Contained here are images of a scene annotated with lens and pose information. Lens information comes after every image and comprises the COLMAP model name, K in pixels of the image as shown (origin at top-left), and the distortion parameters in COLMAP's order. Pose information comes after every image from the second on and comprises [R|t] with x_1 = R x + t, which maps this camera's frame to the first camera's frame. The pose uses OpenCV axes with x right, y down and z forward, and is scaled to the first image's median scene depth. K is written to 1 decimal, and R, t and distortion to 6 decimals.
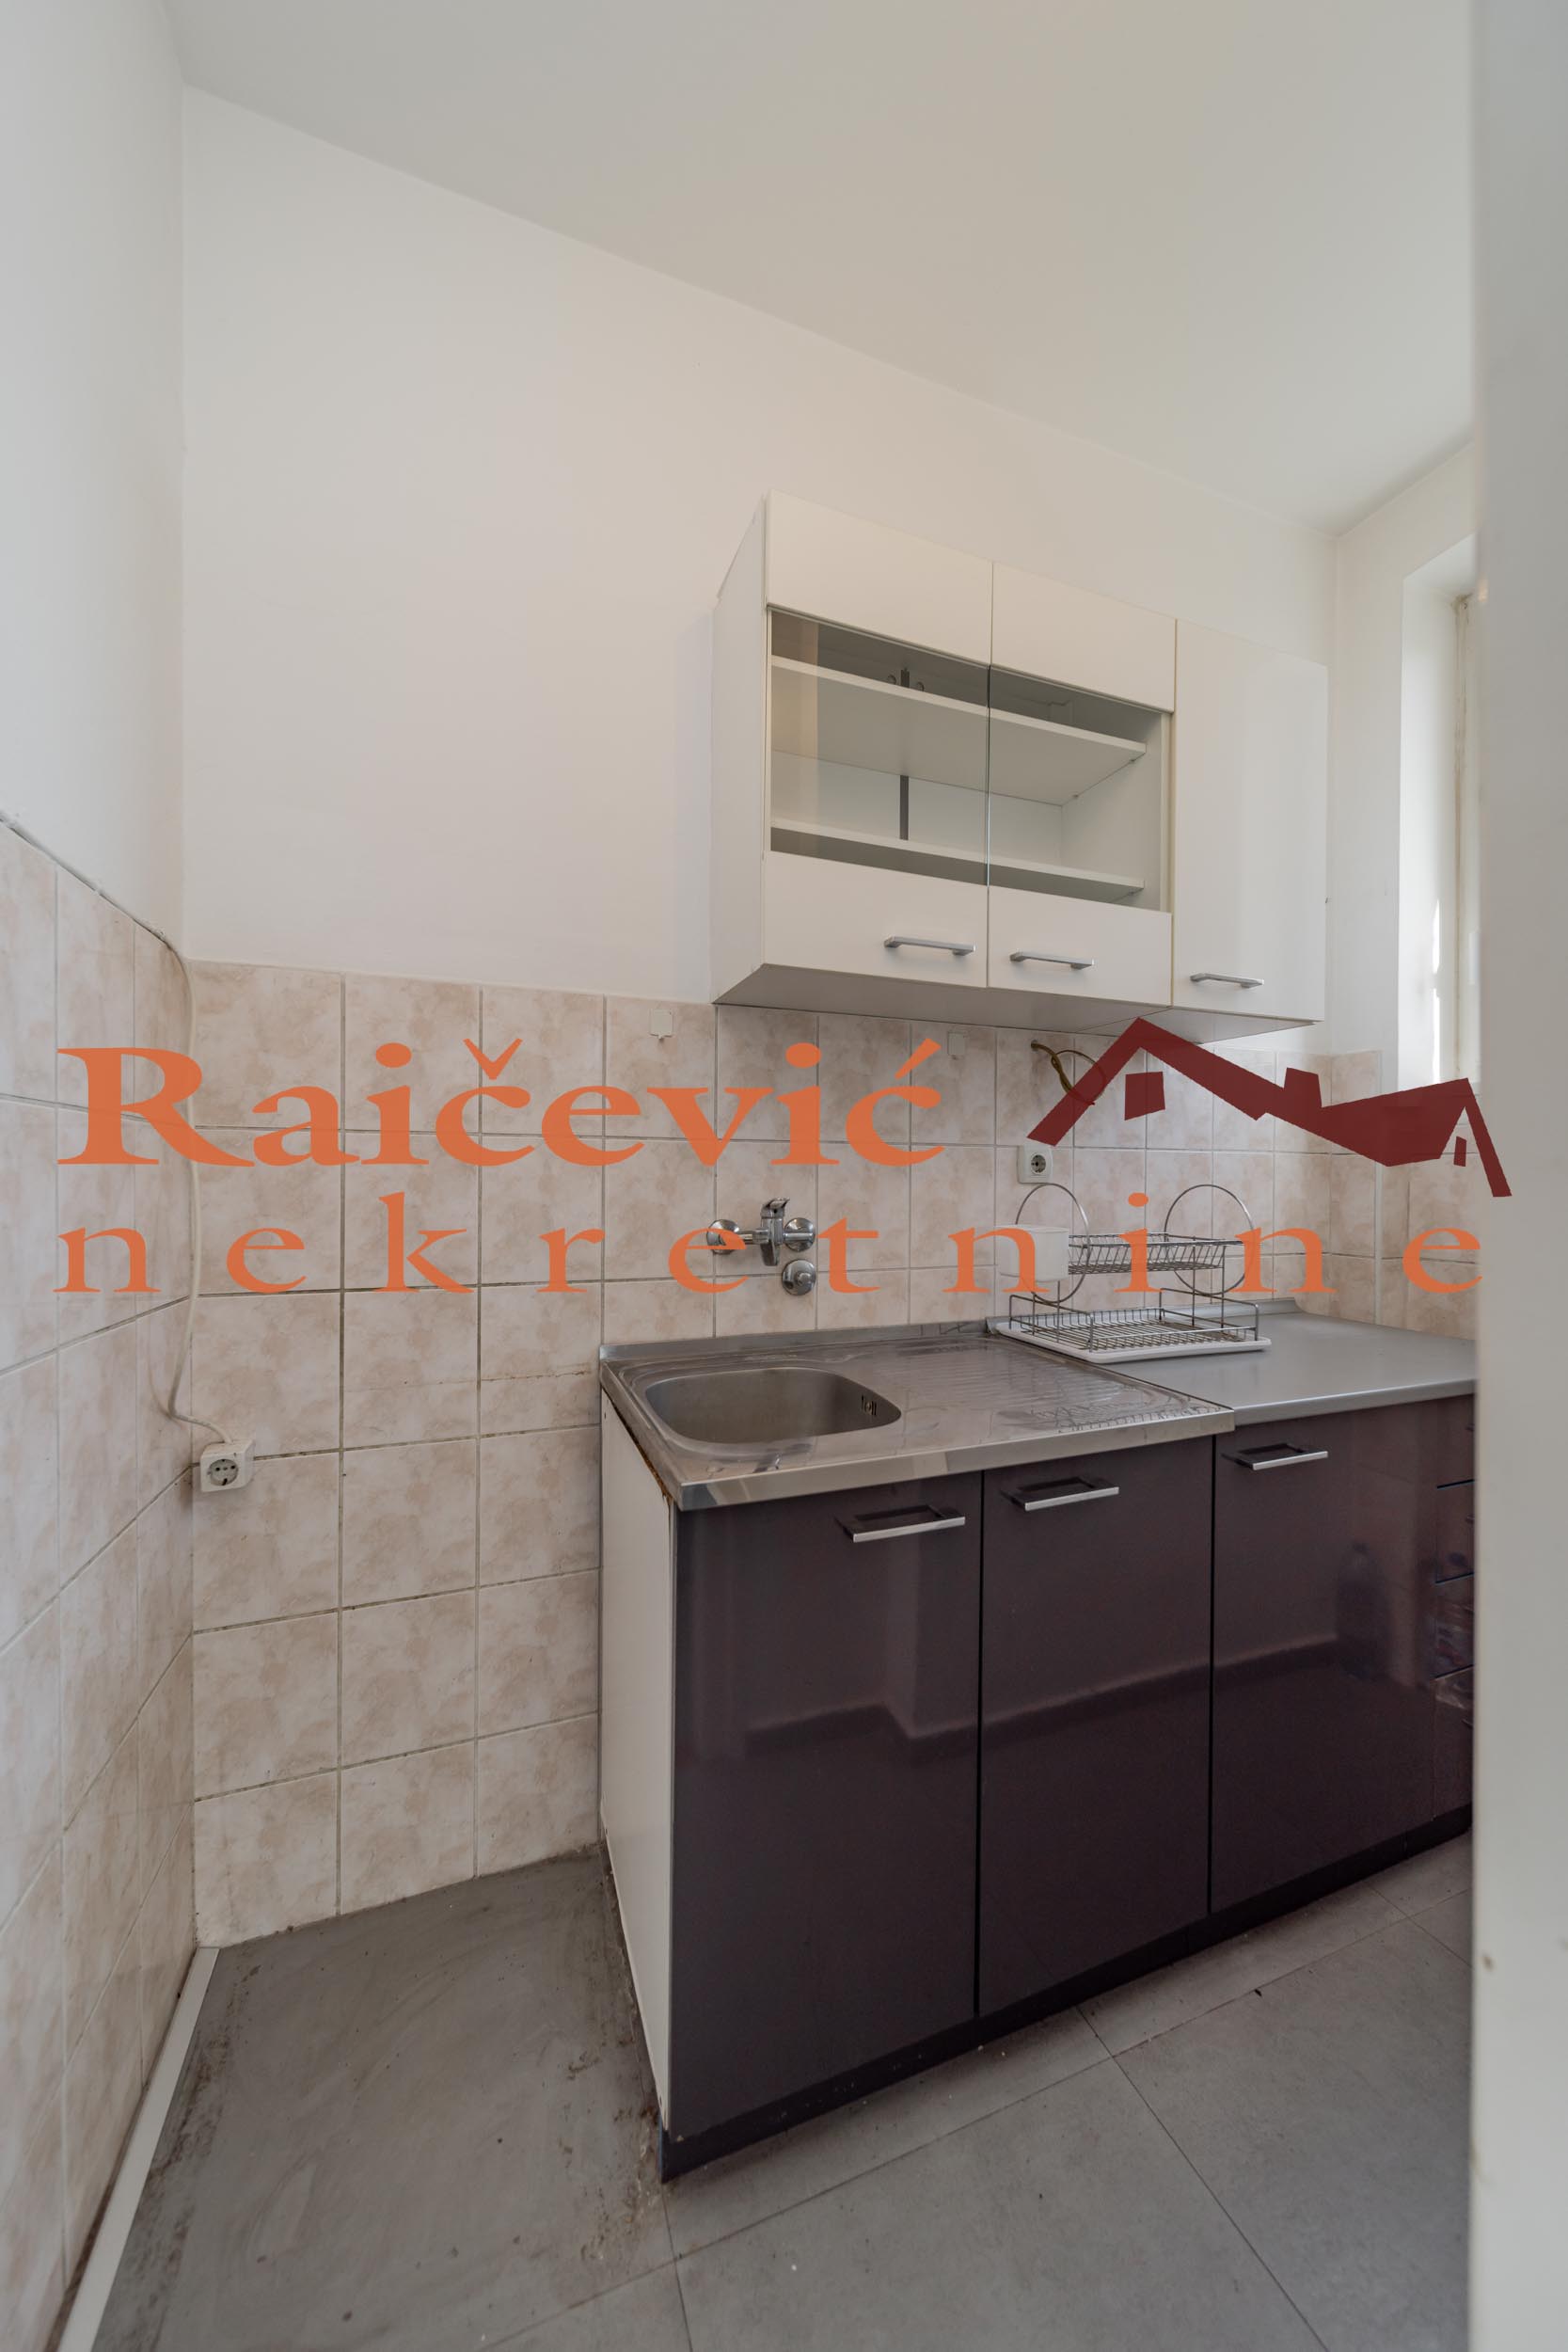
lens RADIAL K [[827.9, 0, 778.6], [0, 827.9, 1179.8], [0, 0, 1]] dist [0.000104, -0.000773]
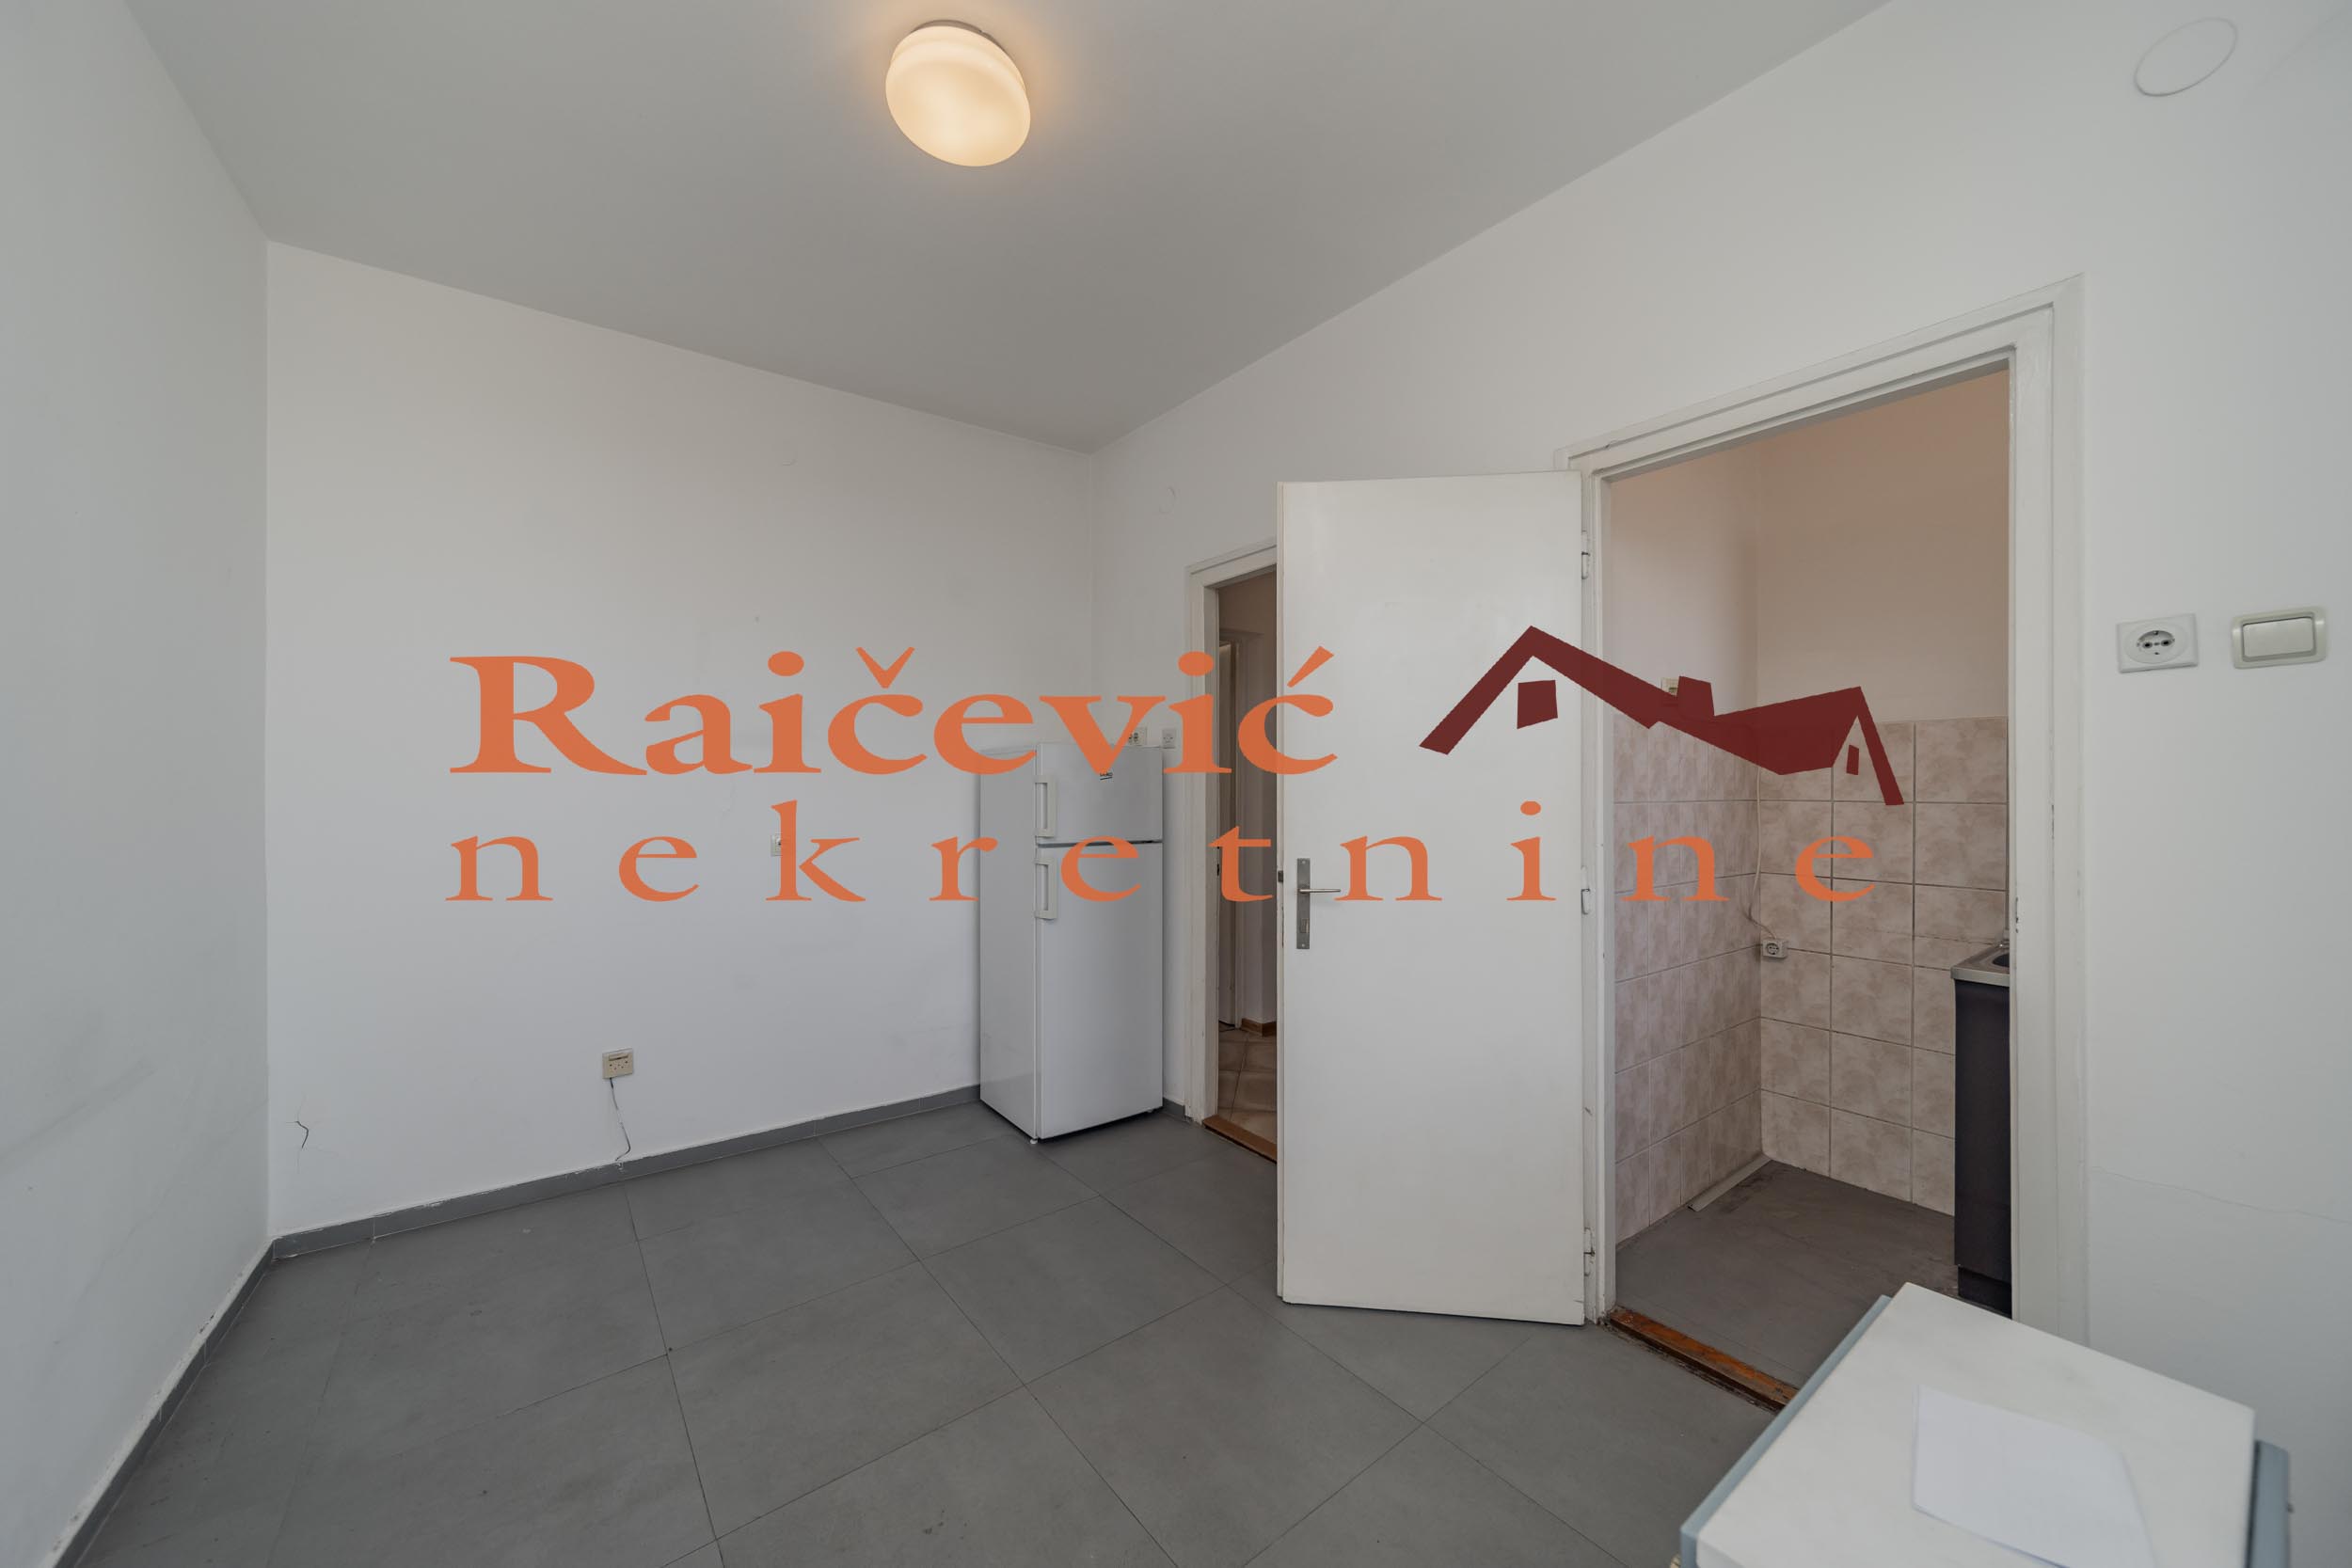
lens RADIAL K [[827.9, 0, 1169.7], [0, 827.9, 788.3], [0, 0, 1]] dist [0.000104, -0.000773]
pose [[0.271059, -0.004374, -0.962553, 0.936716], [-0.001818, 0.999986, -0.005057, -0.071331], [0.962561, 0.003121, 0.271047, -1.065456]]
